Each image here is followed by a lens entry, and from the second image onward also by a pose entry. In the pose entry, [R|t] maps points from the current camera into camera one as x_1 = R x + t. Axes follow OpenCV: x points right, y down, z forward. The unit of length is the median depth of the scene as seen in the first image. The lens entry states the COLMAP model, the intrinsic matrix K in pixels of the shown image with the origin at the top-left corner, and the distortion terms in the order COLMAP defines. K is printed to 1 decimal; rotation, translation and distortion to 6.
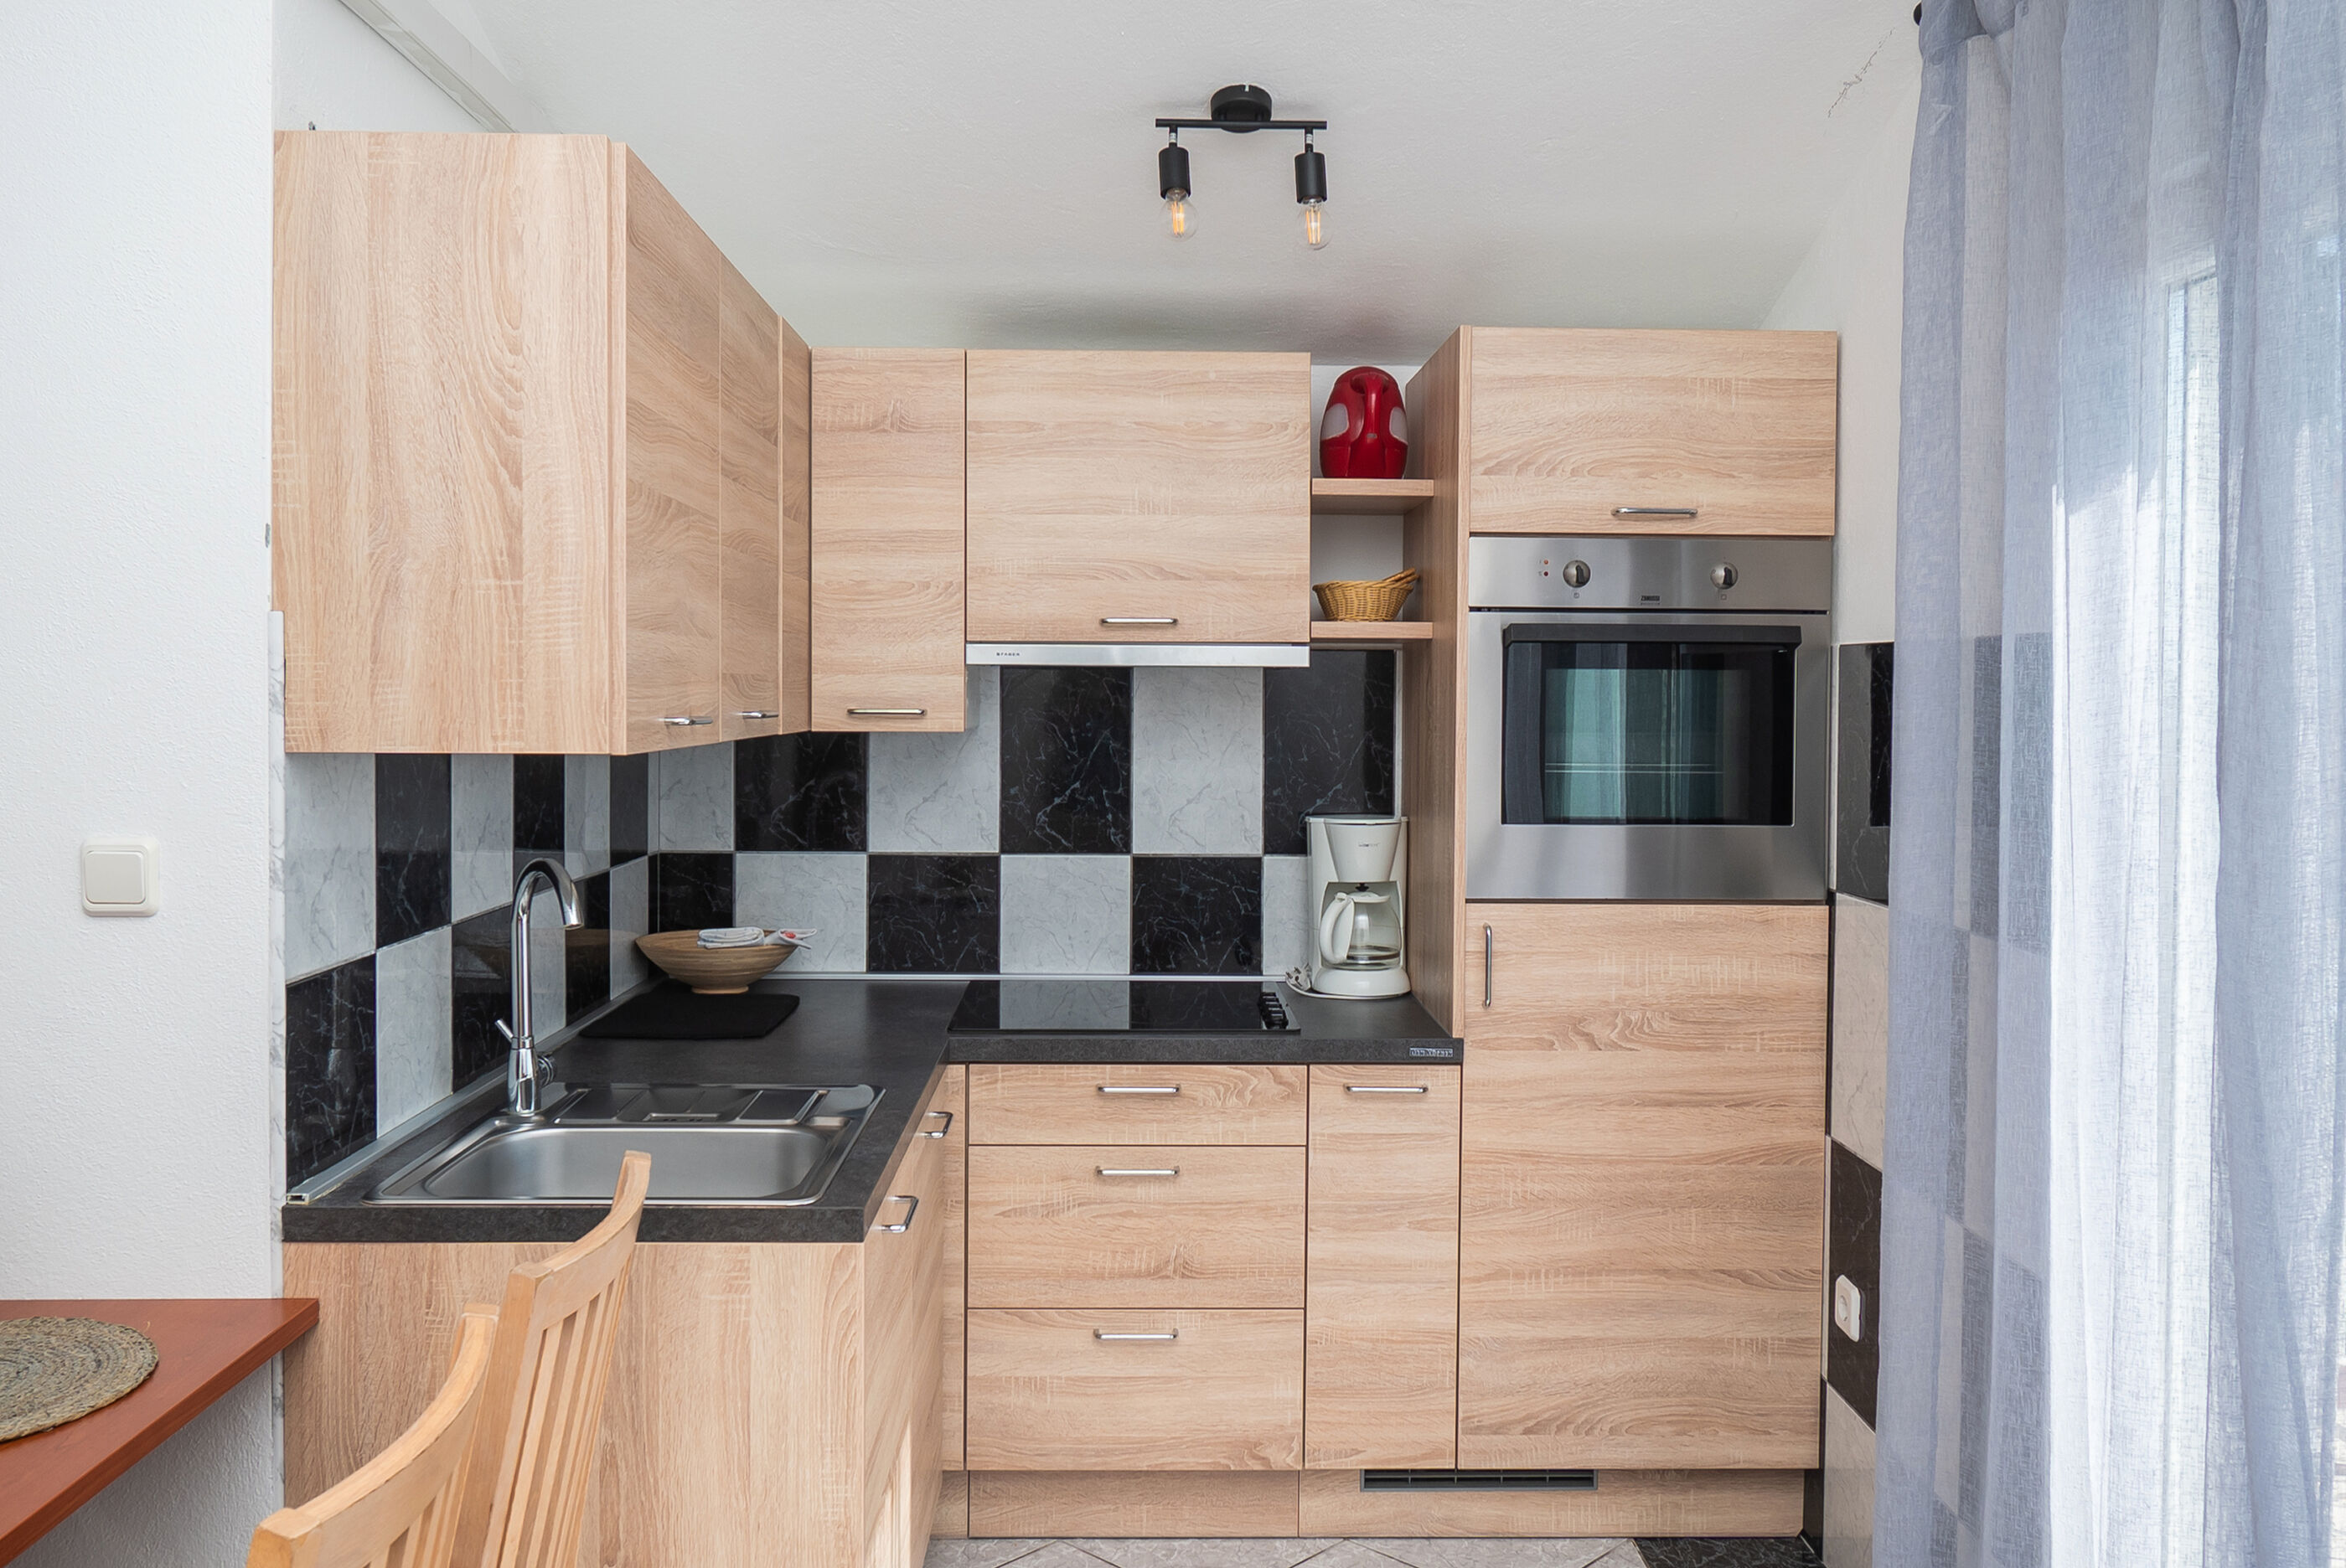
lens RADIAL K [[1928.9, 0, 1182.9], [0, 1928.9, 743.0], [0, 0, 1]] dist [-0.010798, 0.001913]
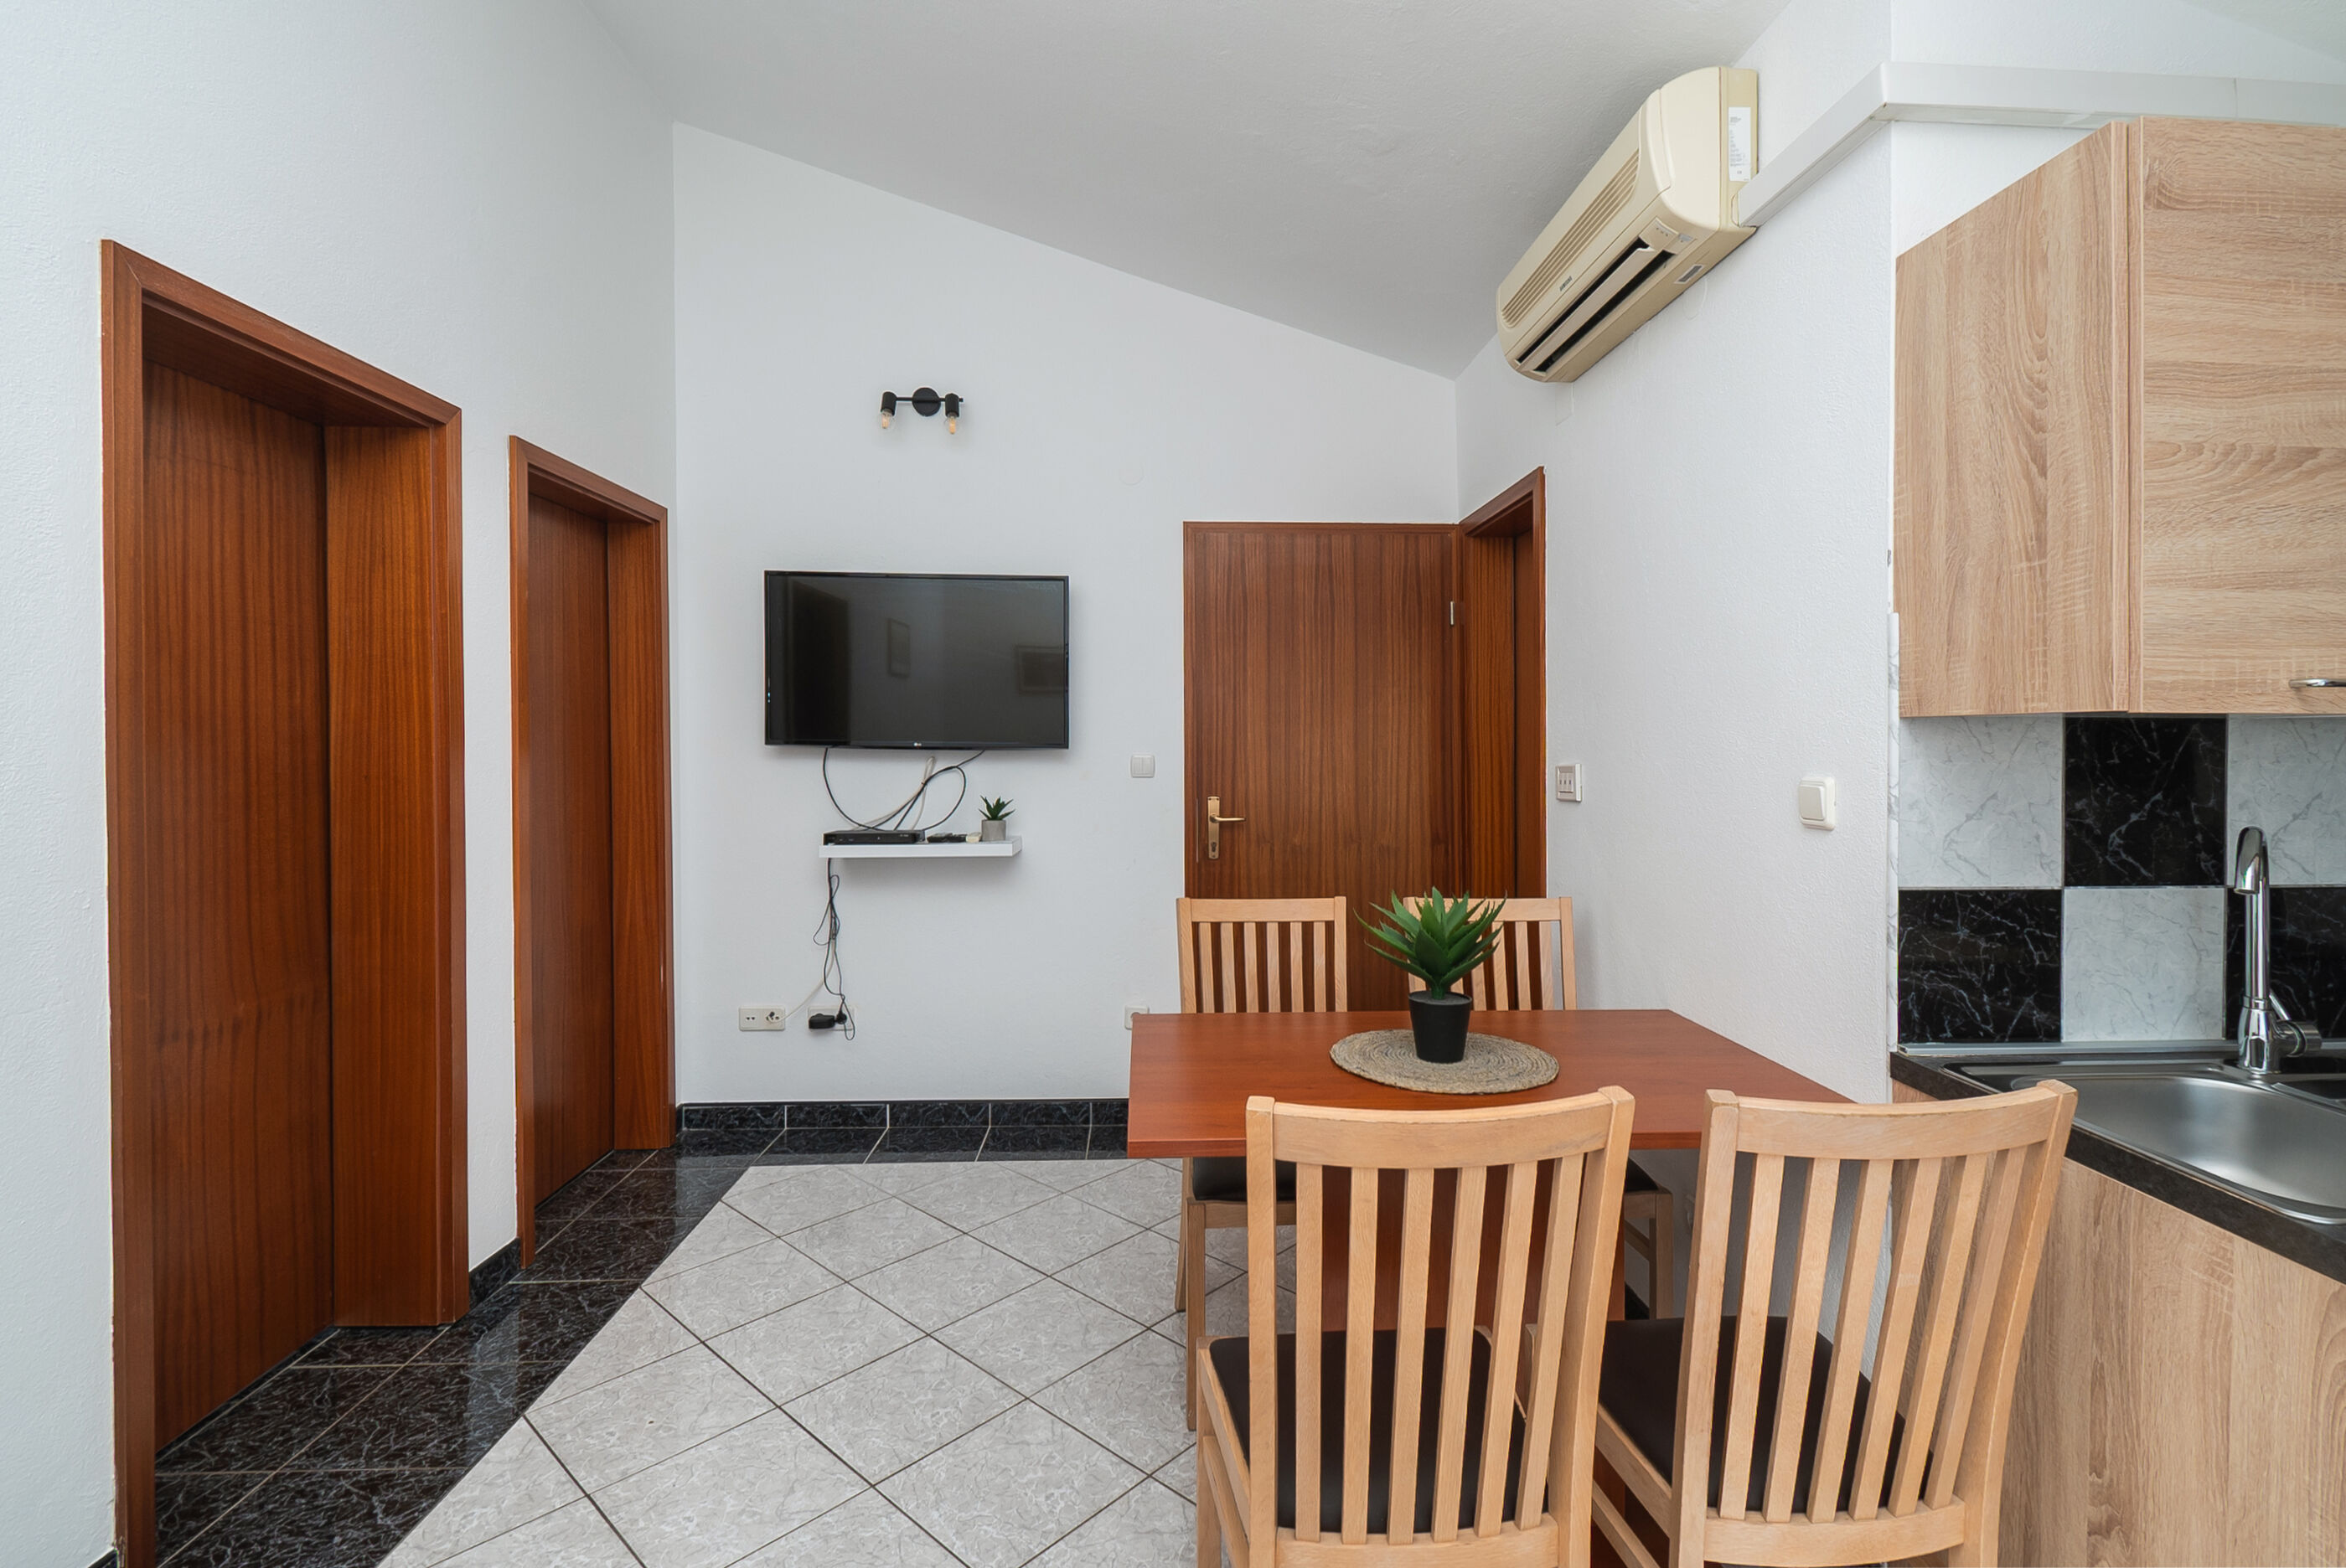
lens RADIAL K [[1072.0, 0, 1214.4], [0, 1072.0, 779.6], [0, 0, 1]] dist [0.018646, -0.013722]
pose [[0.036274, 0.029433, -0.998908, 0.267229], [-0.038526, 0.998864, 0.028033, 0.044629], [0.998599, 0.037467, 0.037367, 0.476465]]
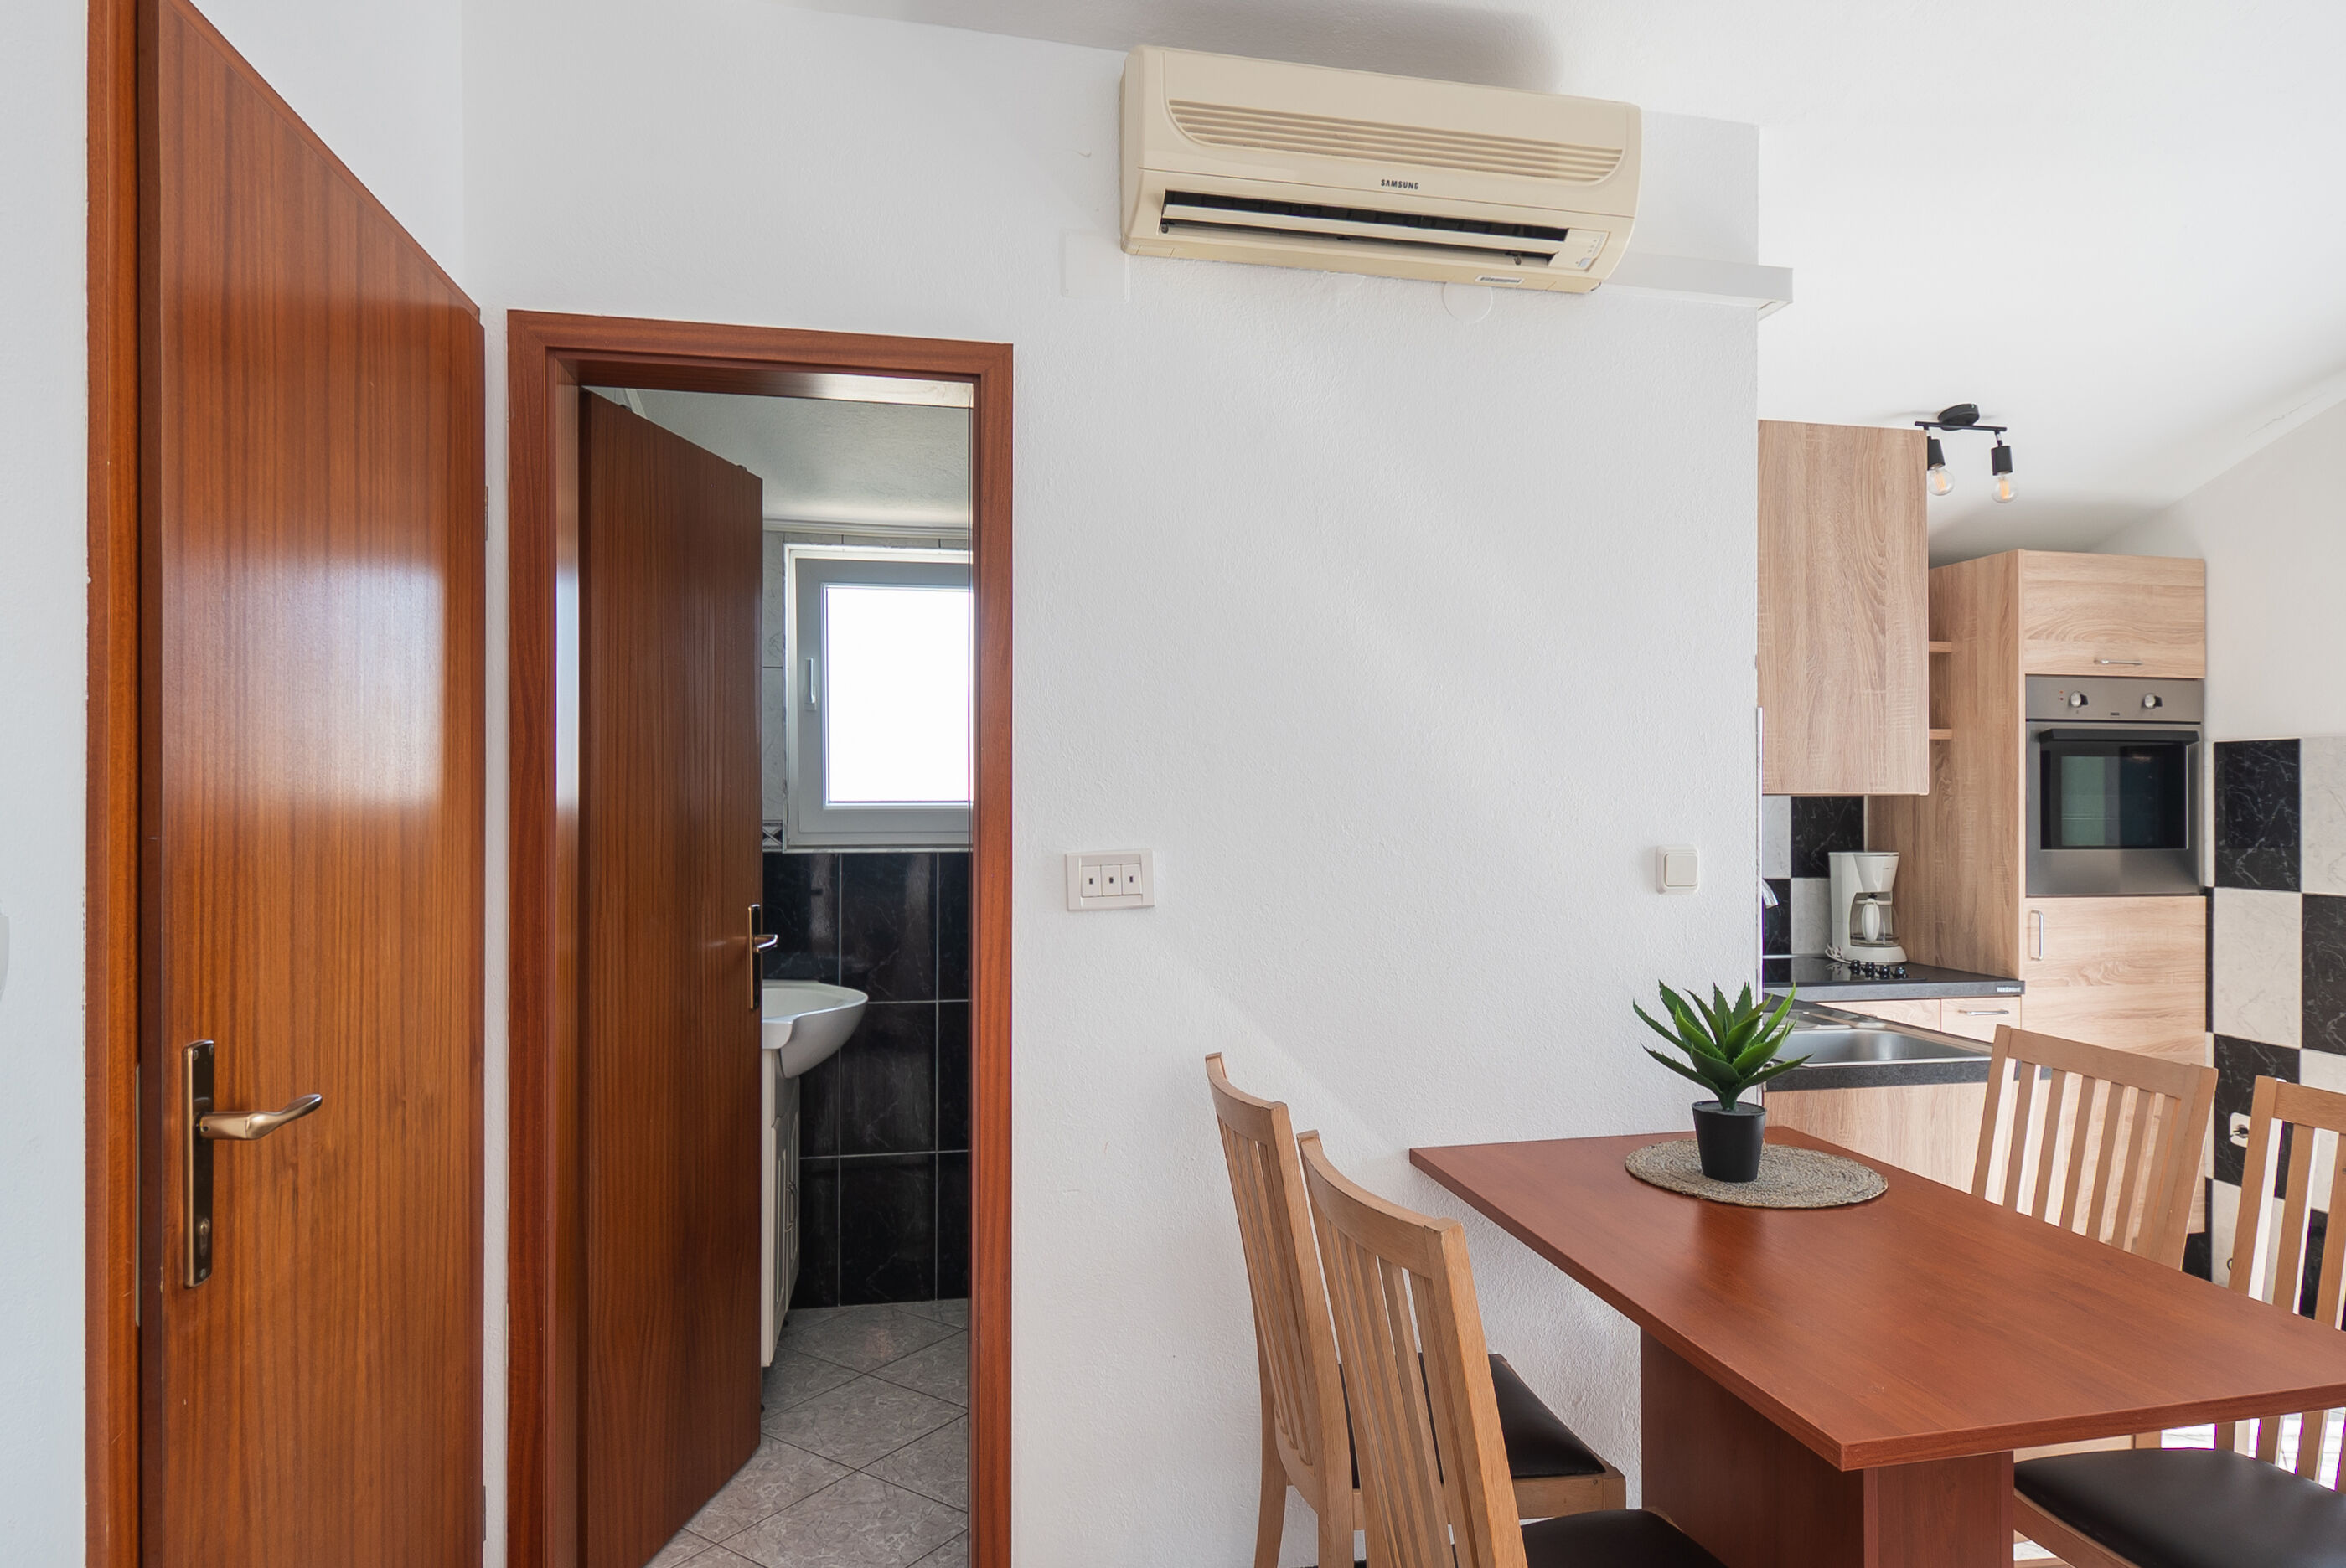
lens RADIAL K [[1442.4, 0, 1179.2], [0, 1442.4, 795.4], [0, 0, 1]] dist [-0.003322, -0.000359]
pose [[0.983612, -0.004921, 0.180233, -1.136358], [0.010988, 0.999406, -0.032679, 0.040589], [-0.179965, 0.034124, 0.983081, -0.122858]]
